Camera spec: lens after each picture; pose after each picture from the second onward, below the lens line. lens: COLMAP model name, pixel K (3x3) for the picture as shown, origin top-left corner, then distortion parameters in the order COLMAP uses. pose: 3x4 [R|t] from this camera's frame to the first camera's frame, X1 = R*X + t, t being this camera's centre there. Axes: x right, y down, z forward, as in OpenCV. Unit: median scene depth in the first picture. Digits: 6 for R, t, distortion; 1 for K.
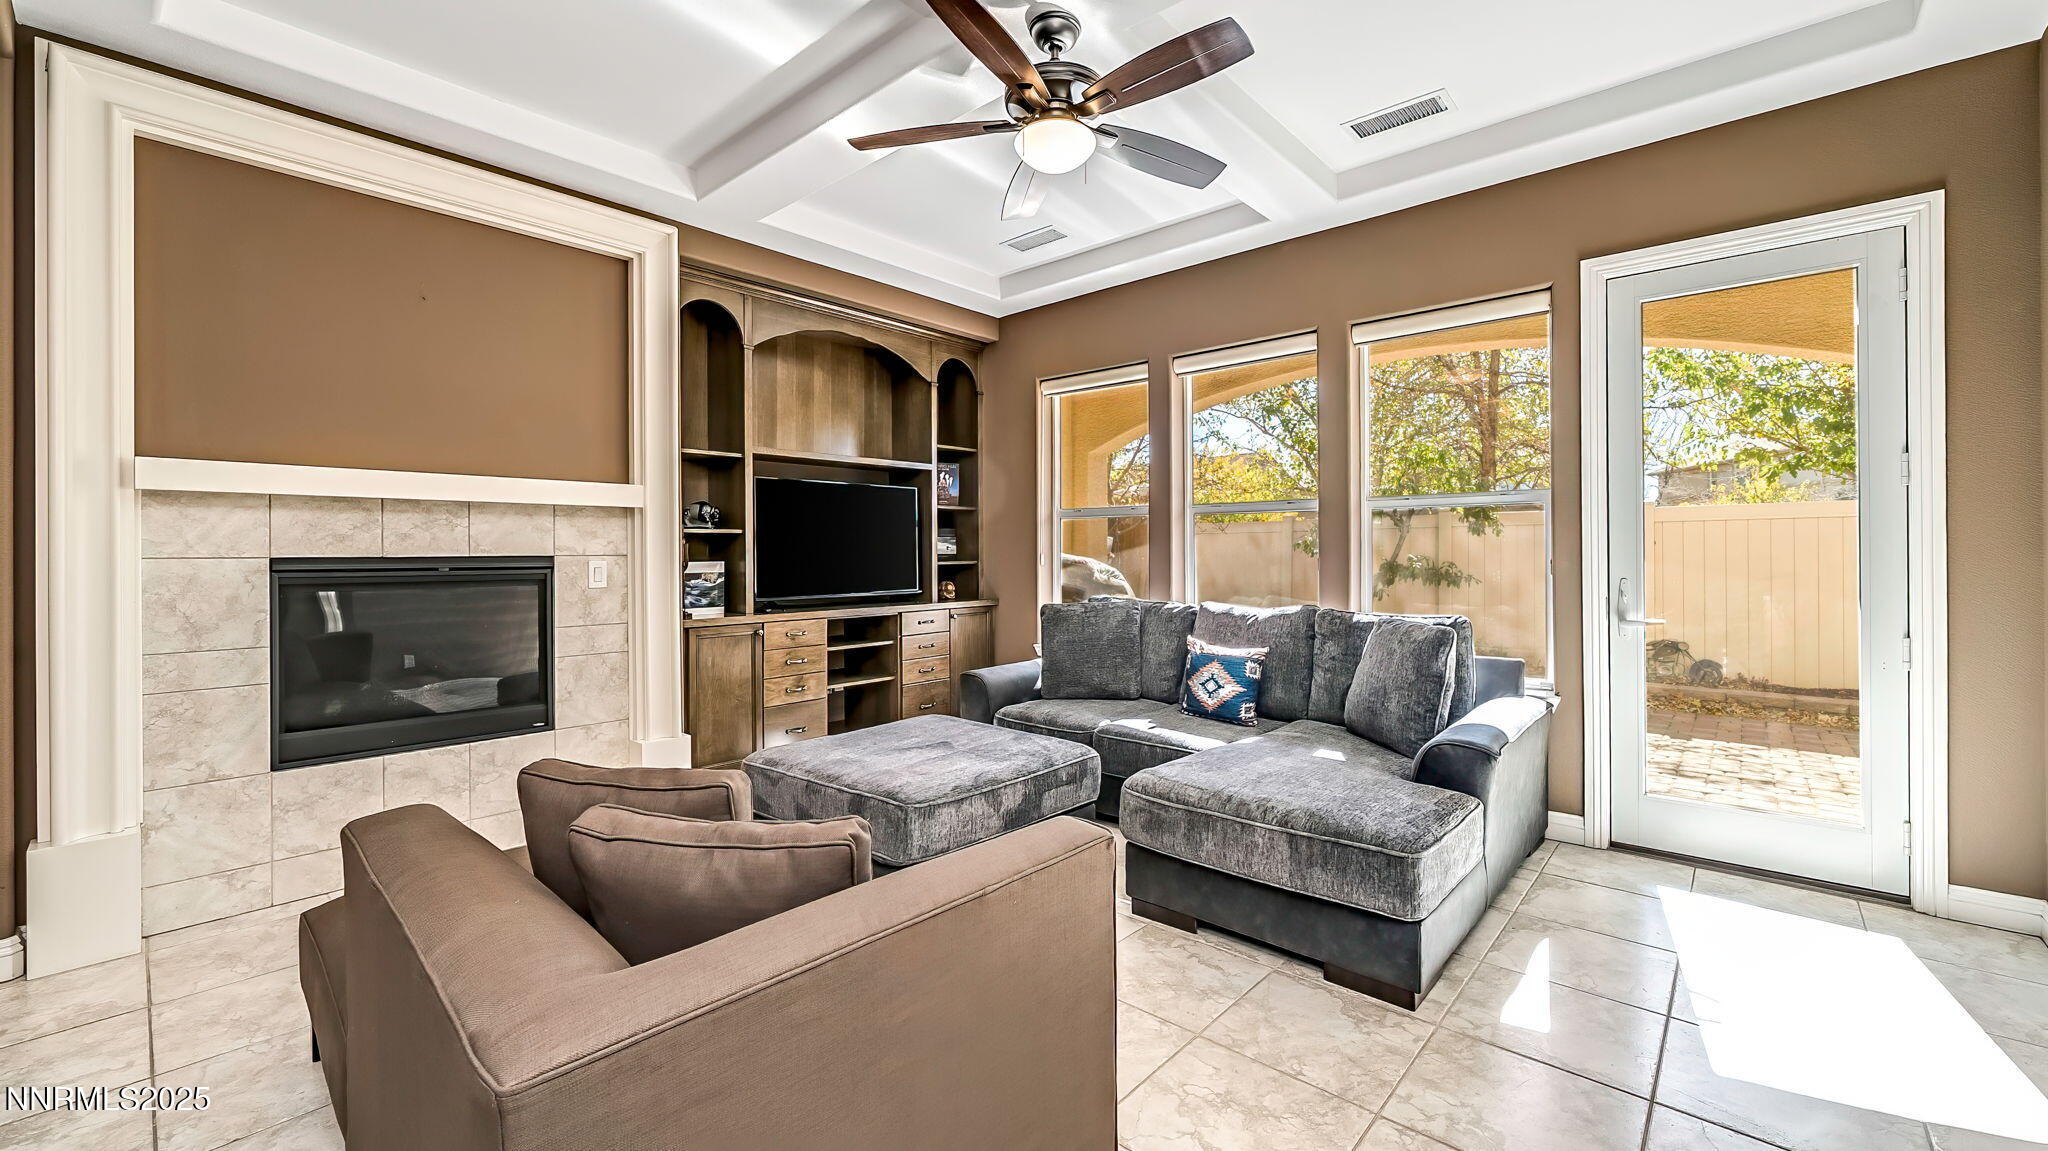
lens RADIAL K [[815.0, 0, 1022.0], [0, 815.0, 552.4], [0, 0, 1]] dist [-0.007120, 0.001051]
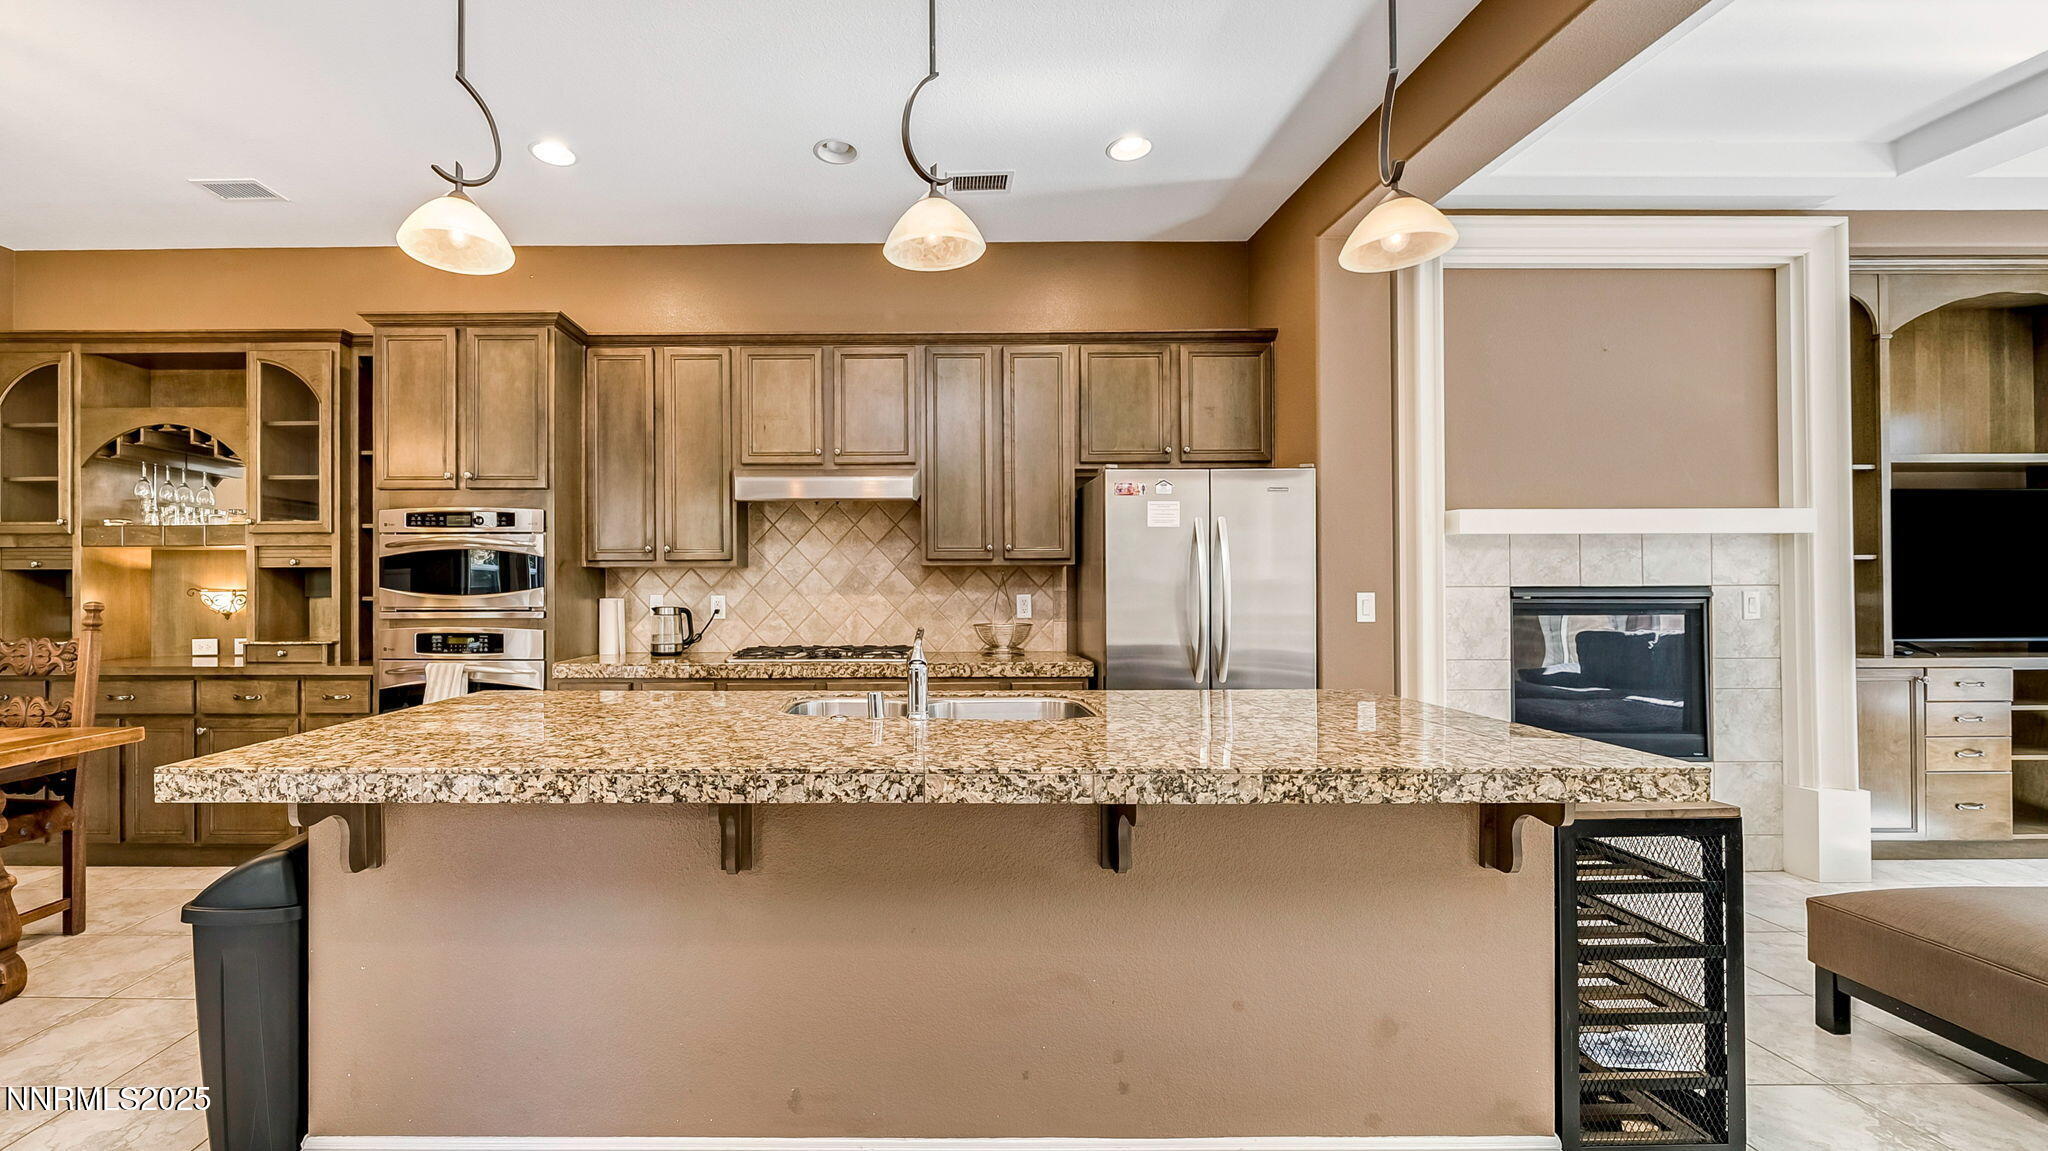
lens RADIAL K [[815.0, 0, 919.5], [0, 815.0, 587.8], [0, 0, 1]] dist [-0.007120, 0.001051]
pose [[0.663164, 0.002507, -0.748470, -0.570532], [0.001331, 0.999989, 0.004528, 0.001056], [0.748473, -0.004000, 0.663153, -0.448968]]
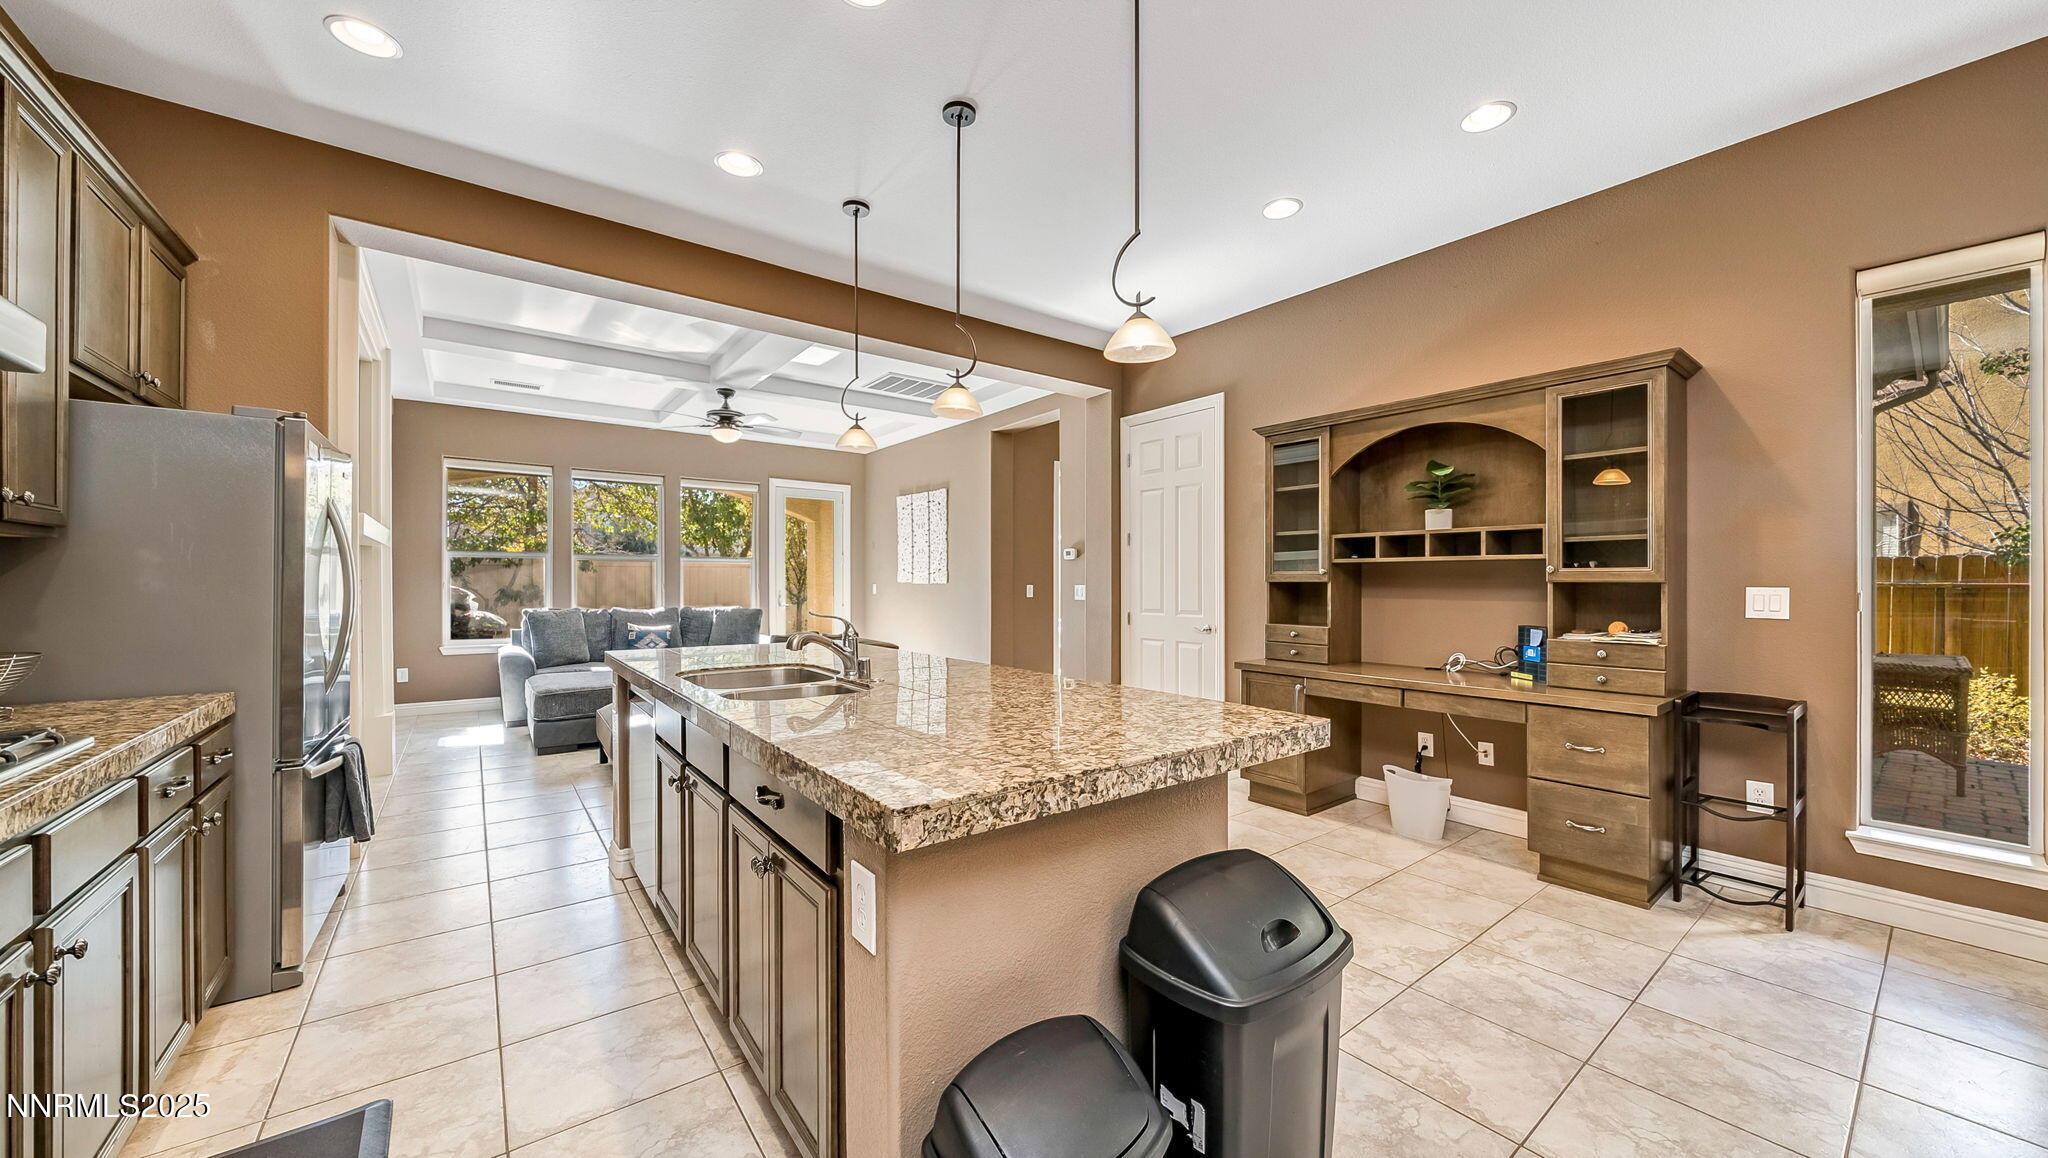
lens RADIAL K [[709.8, 0, 1006.5], [0, 709.8, 574.9], [0, 0, 1]] dist [0.002074, 0.000005]
pose [[0.208042, 0.014033, 0.978019, -1.771594], [-0.003790, 0.999901, -0.013540, 0.006330], [-0.978113, -0.000890, 0.208075, -0.349843]]
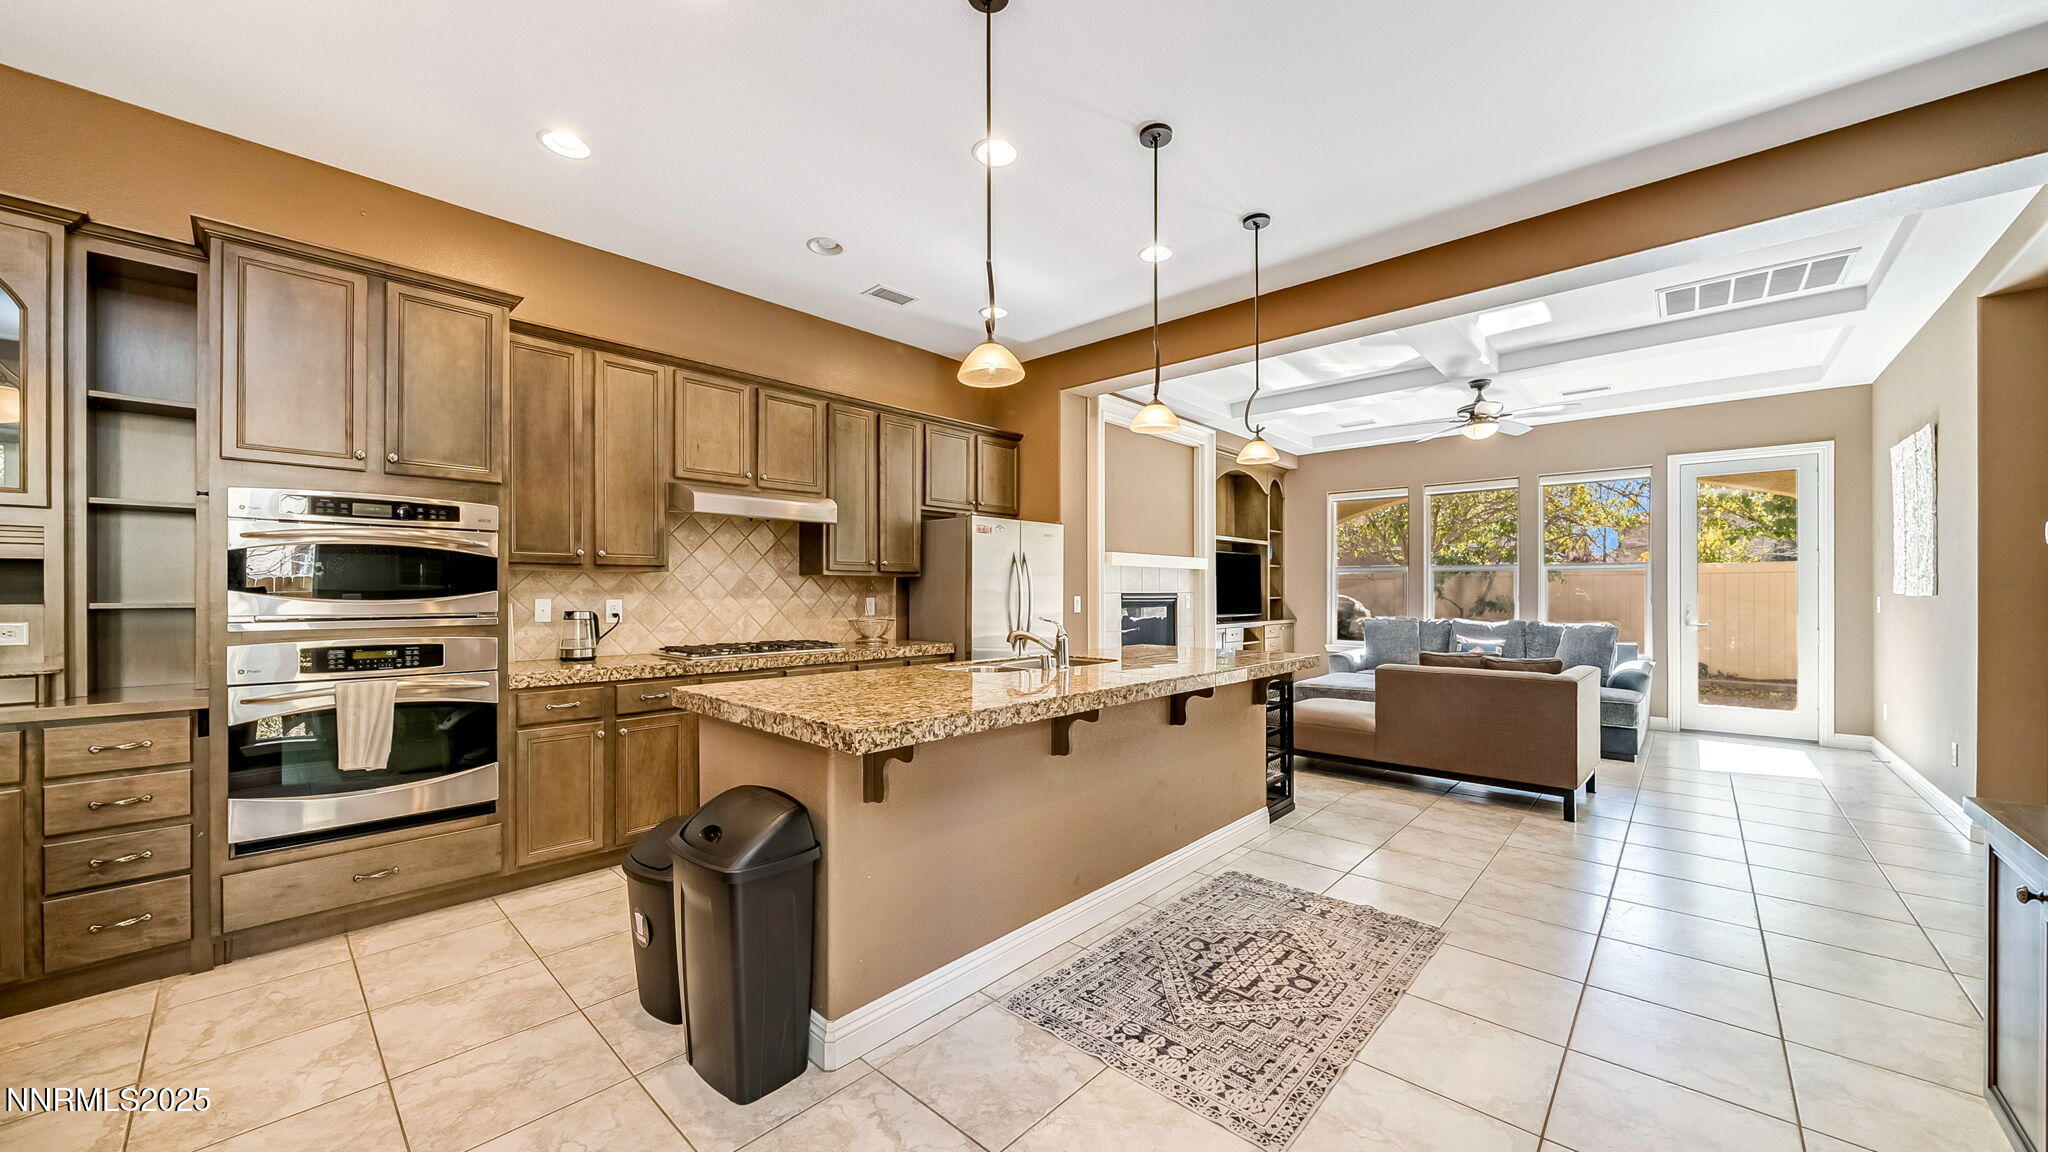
lens RADIAL K [[718.2, 0, 1049.8], [0, 718.2, 594.8], [0, 0, 1]] dist [-0.008842, 0.000198]
pose [[0.999985, 0.004302, -0.003339, -1.062695], [-0.004285, 0.999978, 0.005087, 0.001932], [0.003360, -0.005073, 0.999981, -1.005378]]
